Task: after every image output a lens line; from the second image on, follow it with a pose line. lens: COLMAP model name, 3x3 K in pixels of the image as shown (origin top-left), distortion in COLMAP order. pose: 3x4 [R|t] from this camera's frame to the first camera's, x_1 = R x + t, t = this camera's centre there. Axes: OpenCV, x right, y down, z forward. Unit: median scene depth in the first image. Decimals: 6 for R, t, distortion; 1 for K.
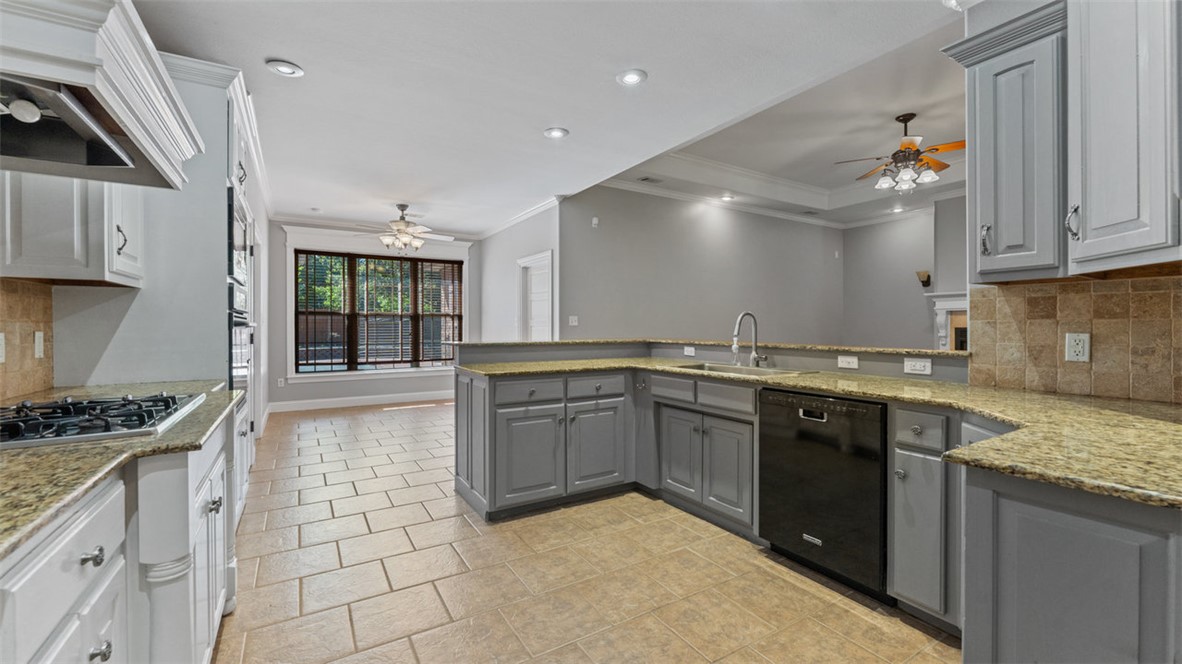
lens RADIAL K [[476.9, 0, 575.8], [0, 476.9, 325.1], [0, 0, 1]] dist [-0.008500, 0.001268]
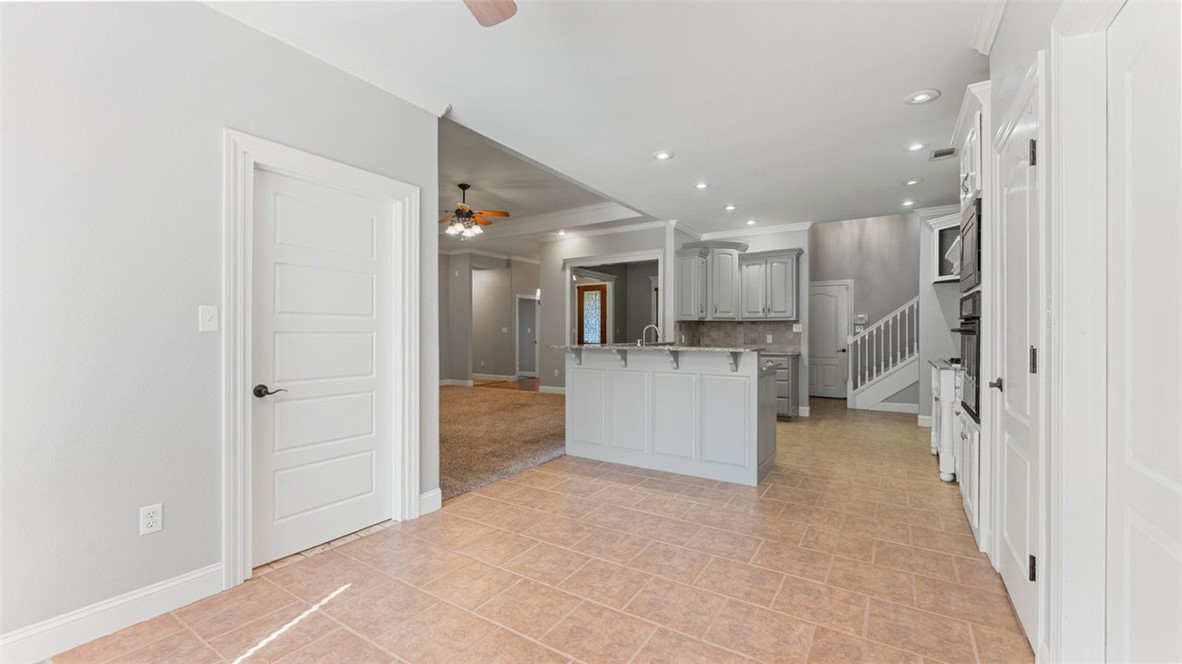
lens RADIAL K [[476.9, 0, 585.2], [0, 476.9, 334.1], [0, 0, 1]] dist [-0.008500, 0.001268]
pose [[-0.453362, -0.001452, 0.891325, -1.372193], [-0.002090, 0.999998, 0.000566, 0.006367], [-0.891324, -0.001606, -0.453364, 2.448481]]
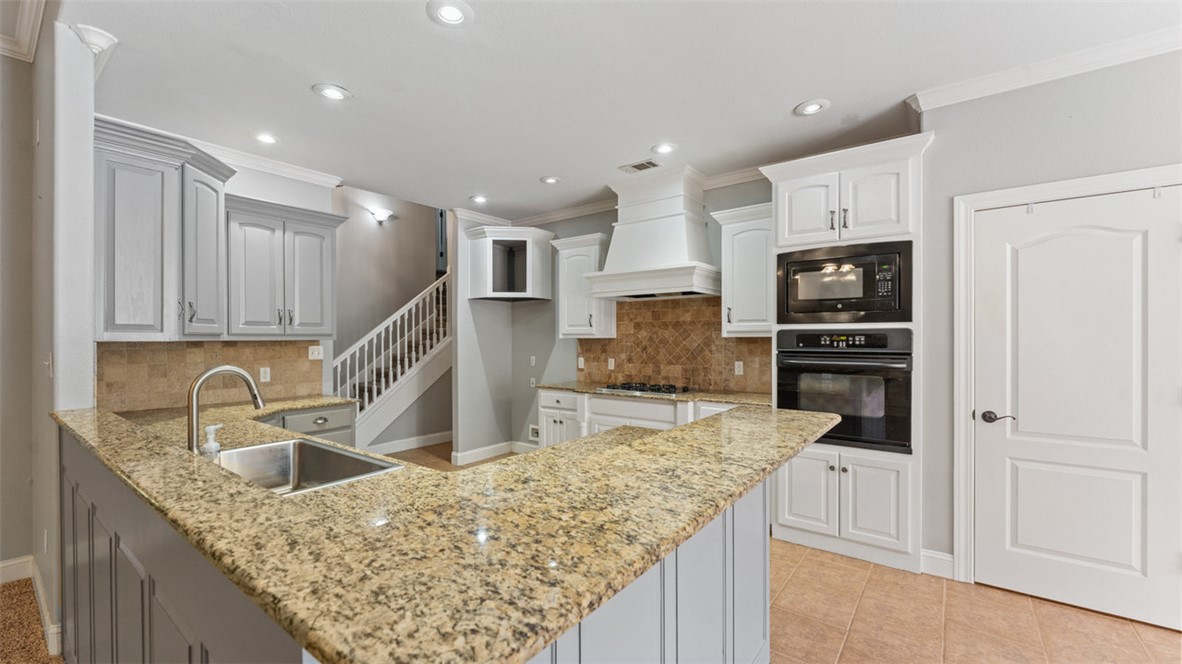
lens RADIAL K [[476.9, 0, 585.9], [0, 476.9, 339.9], [0, 0, 1]] dist [-0.008500, 0.001268]
pose [[-0.923892, 0.004939, -0.382623, 0.226341], [0.004961, 0.999987, 0.000929, -0.065914], [0.382622, -0.001040, -0.923904, 1.951550]]
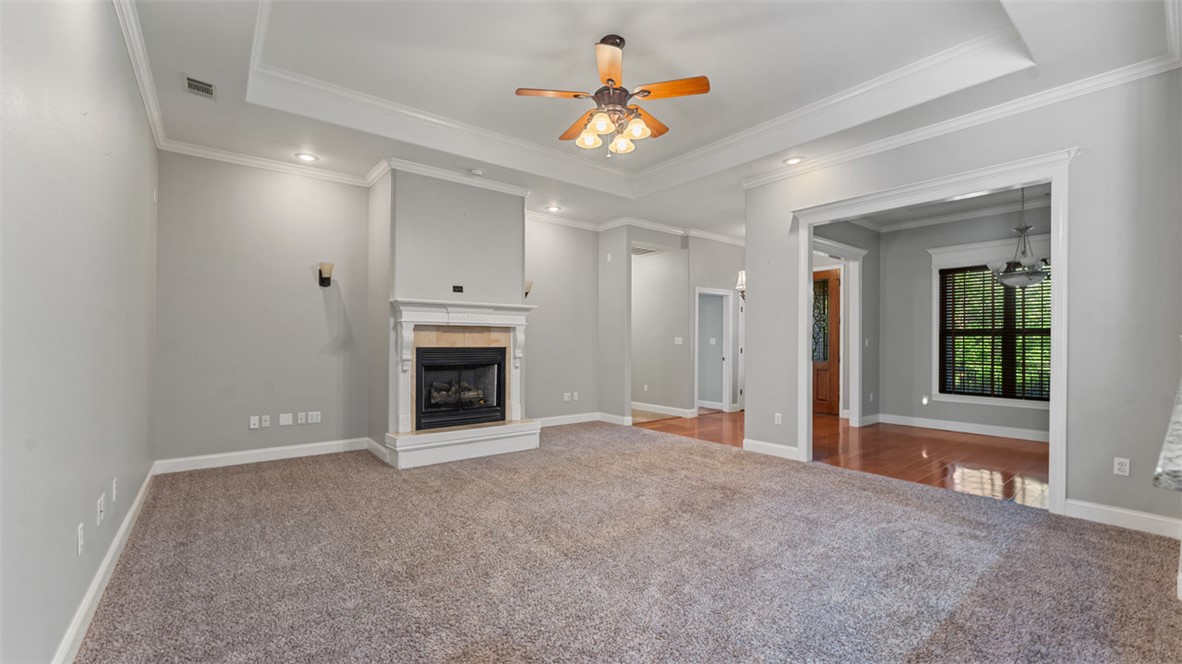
lens RADIAL K [[476.9, 0, 591.1], [0, 476.9, 339.2], [0, 0, 1]] dist [-0.008500, 0.001268]
pose [[-0.147162, 0.006097, 0.989094, 0.049625], [-0.006931, 0.999950, -0.007195, -0.010169], [-0.989088, -0.007915, -0.147112, 2.085204]]
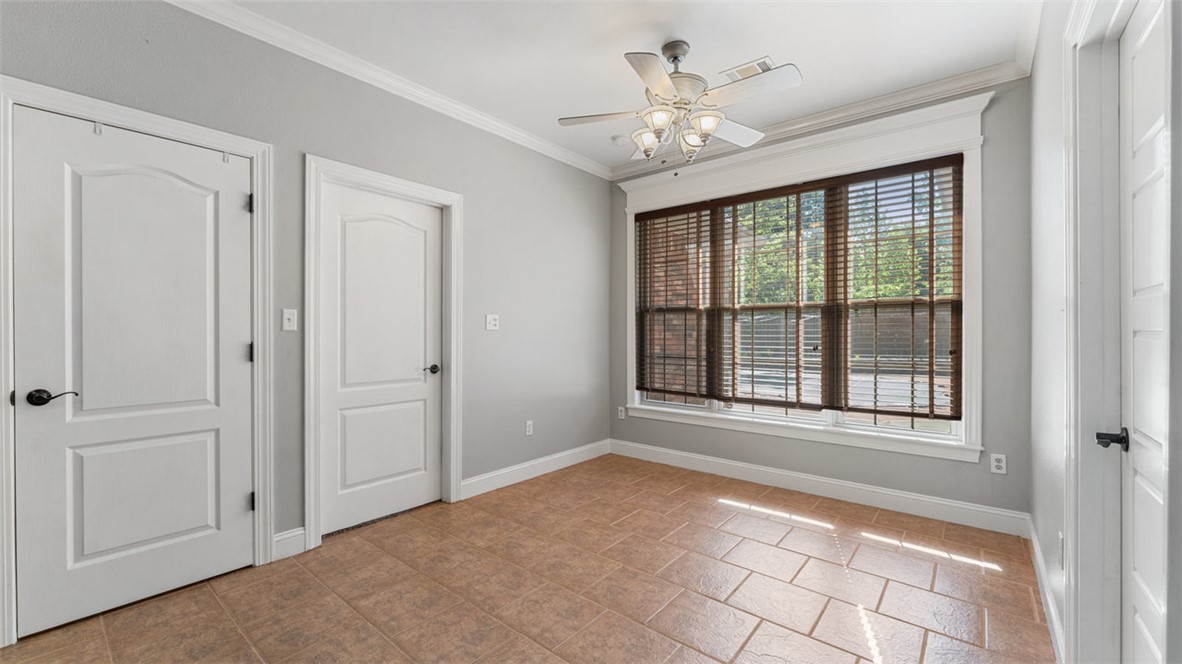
lens RADIAL K [[476.9, 0, 587.8], [0, 476.9, 332.8], [0, 0, 1]] dist [-0.008500, 0.001268]
pose [[0.349580, 0.003428, -0.936900, 0.021206], [0.004328, 0.999977, 0.005274, 0.003024], [0.936897, -0.005898, 0.349557, 1.882724]]
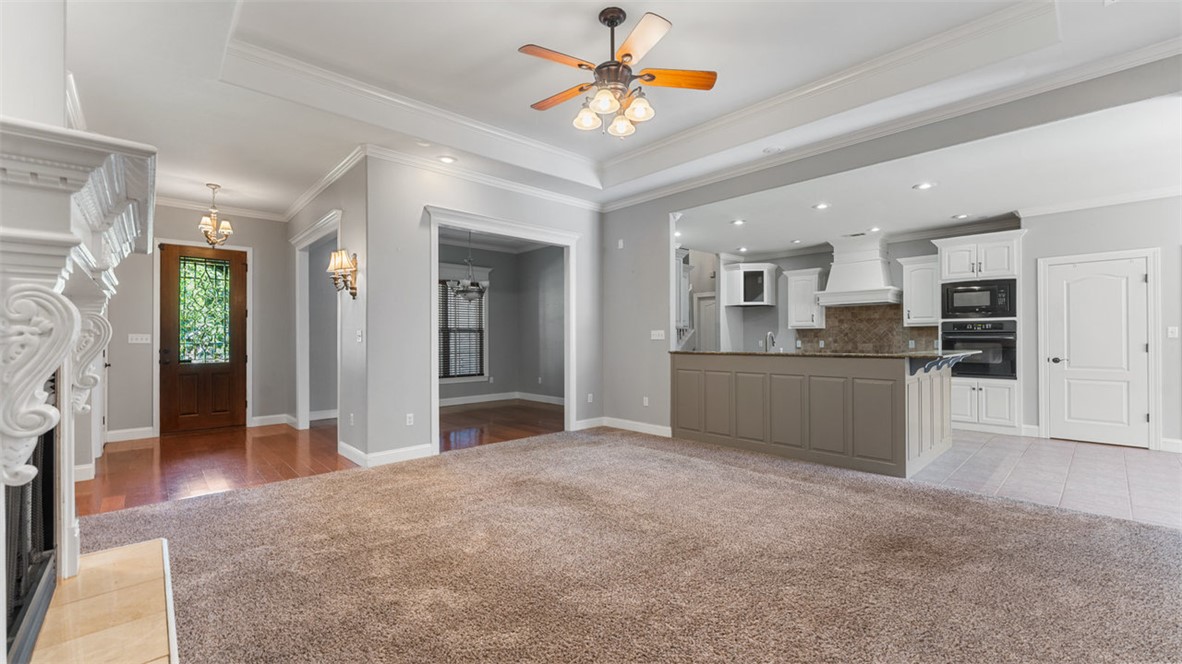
lens RADIAL K [[476.9, 0, 588.4], [0, 476.9, 335.7], [0, 0, 1]] dist [-0.008500, 0.001268]
pose [[-0.975151, 0.004706, -0.221490, 1.625332], [0.006744, 0.999942, -0.008449, -0.006933], [0.221437, -0.009733, -0.975126, 2.992833]]
